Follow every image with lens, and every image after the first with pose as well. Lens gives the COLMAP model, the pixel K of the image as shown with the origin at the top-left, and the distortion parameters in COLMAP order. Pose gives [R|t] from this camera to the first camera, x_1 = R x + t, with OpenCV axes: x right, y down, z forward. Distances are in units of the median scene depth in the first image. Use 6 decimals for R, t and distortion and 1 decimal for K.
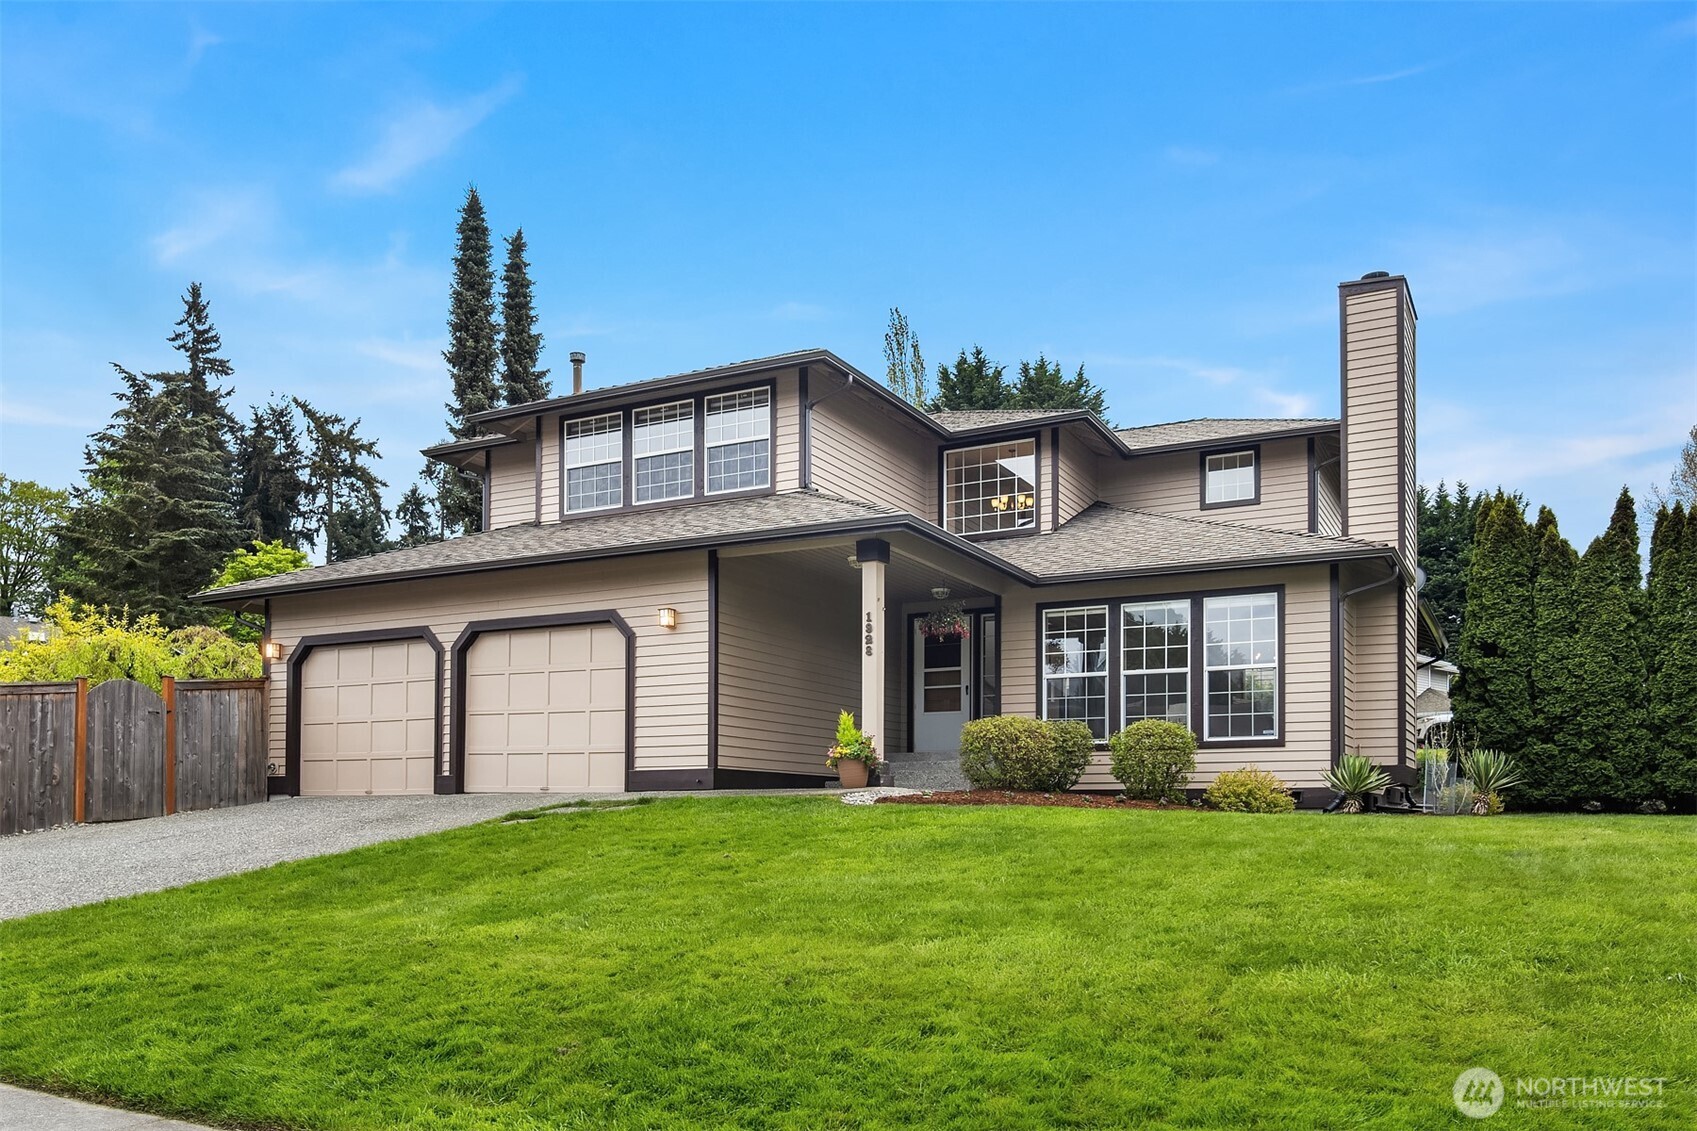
lens RADIAL K [[1327.2, 0, 848.5], [0, 1327.2, 565.5], [0, 0, 1]] dist [-0.009418, -0.003289]
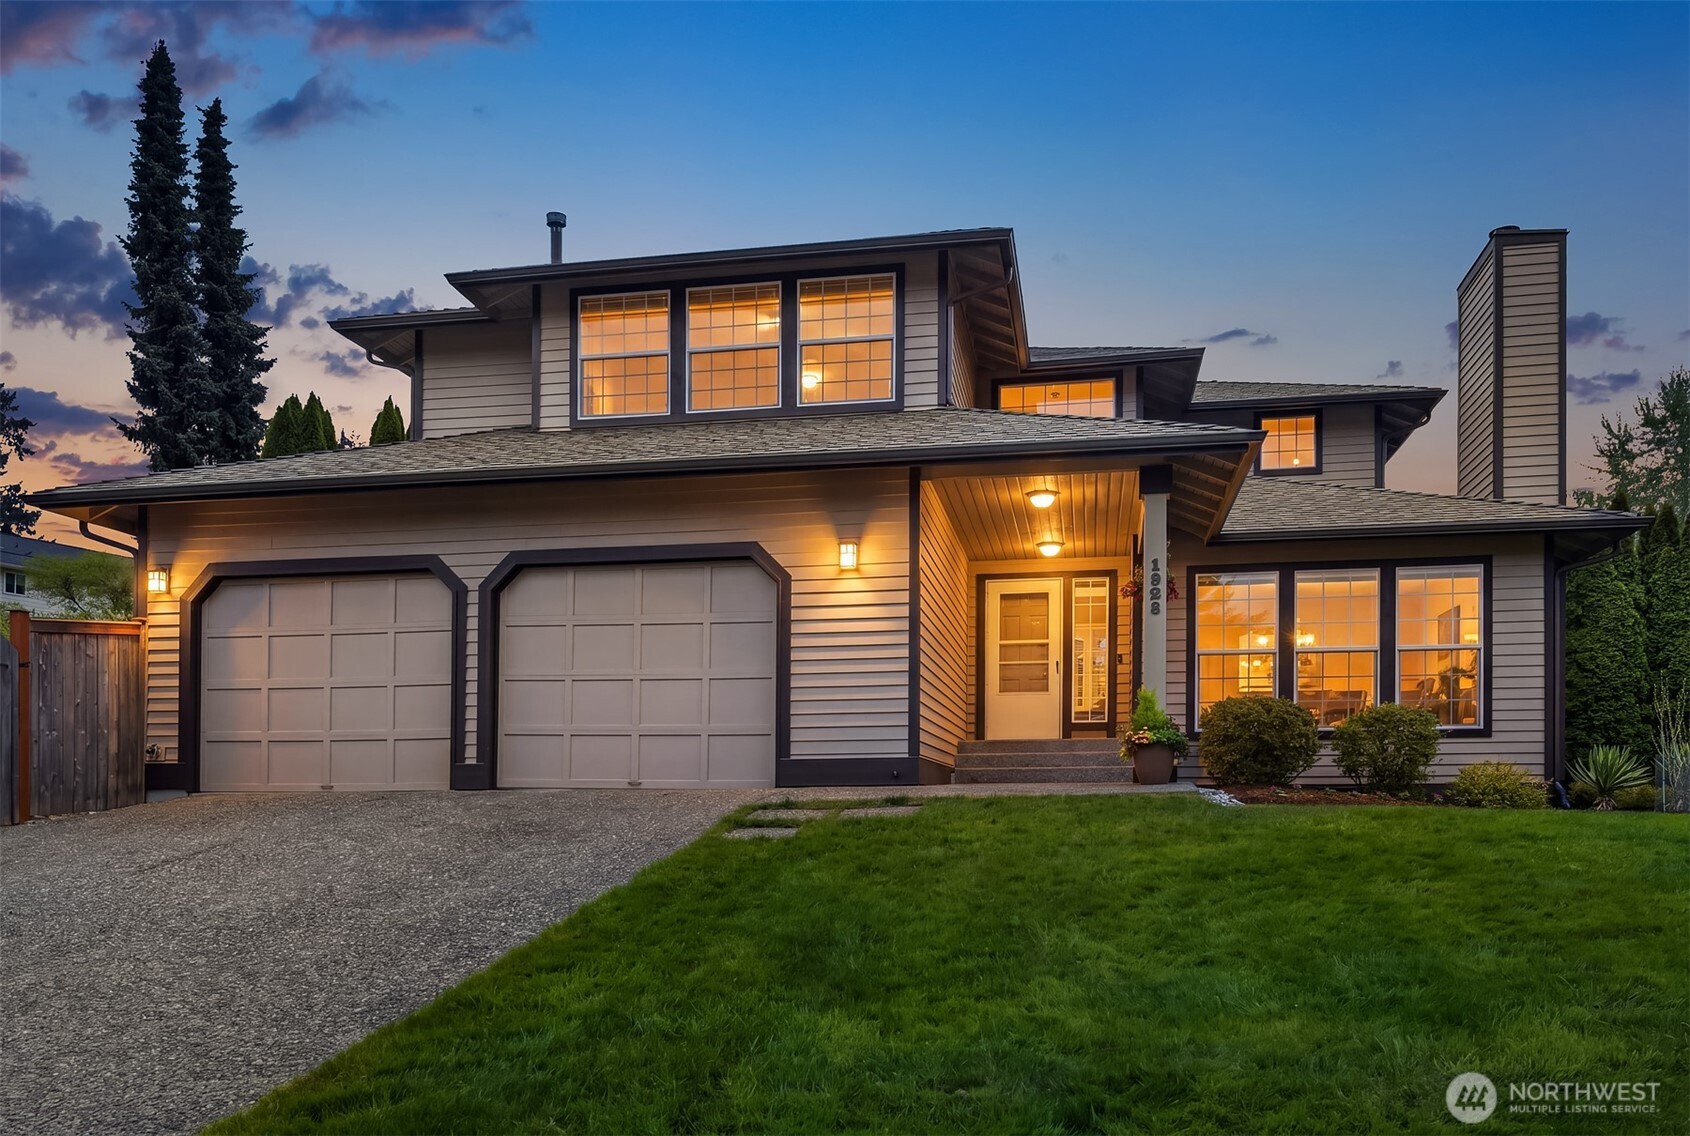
lens RADIAL K [[1334.2, 0, 845.0], [0, 1334.2, 605.4], [0, 0, 1]] dist [-0.003928, 0.000138]
pose [[0.953433, 0.040874, 0.298822, -0.315859], [-0.052158, 0.998192, 0.029881, 0.039245], [-0.297060, -0.044076, 0.953841, 0.247606]]
